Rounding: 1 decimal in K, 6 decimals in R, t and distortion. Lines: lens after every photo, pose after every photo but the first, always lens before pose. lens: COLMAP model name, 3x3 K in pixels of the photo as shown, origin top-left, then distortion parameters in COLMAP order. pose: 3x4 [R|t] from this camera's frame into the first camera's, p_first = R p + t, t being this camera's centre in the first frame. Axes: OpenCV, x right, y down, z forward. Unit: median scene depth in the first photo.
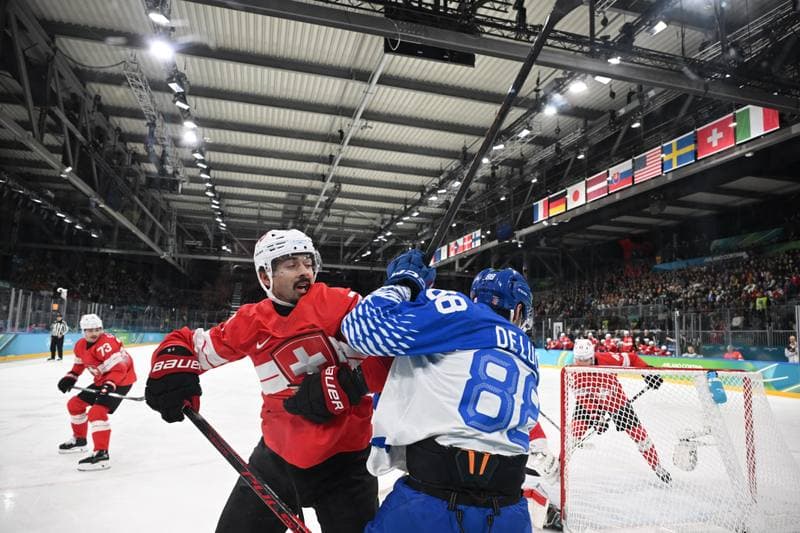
lens RADIAL K [[531.8, 0, 400.0], [0, 531.8, 266.5], [0, 0, 1]] dist [0.001588, 0.002192]
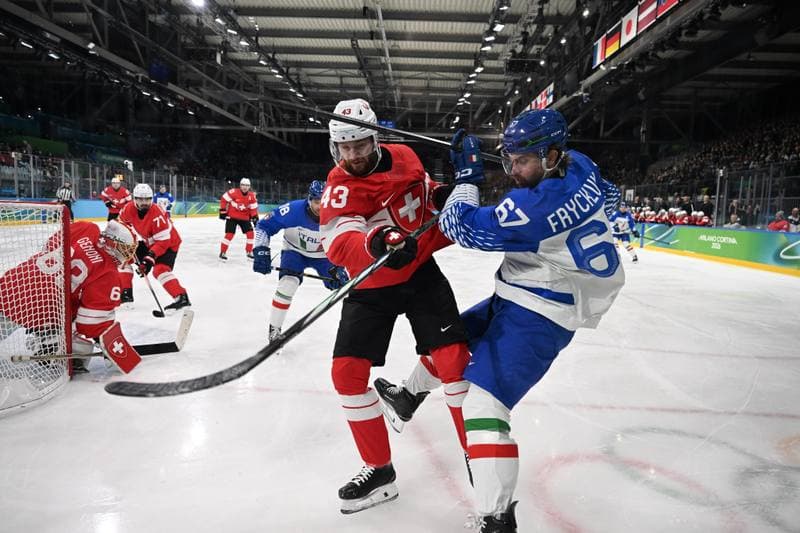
lens RADIAL K [[531.8, 0, 400.0], [0, 531.8, 266.5], [0, 0, 1]] dist [0.001588, 0.002192]
pose [[0.954667, 0.035970, -0.295494, 0.161544], [0.033722, 0.973214, 0.227414, 0.014382], [0.295759, -0.227069, 0.927883, 0.051631]]
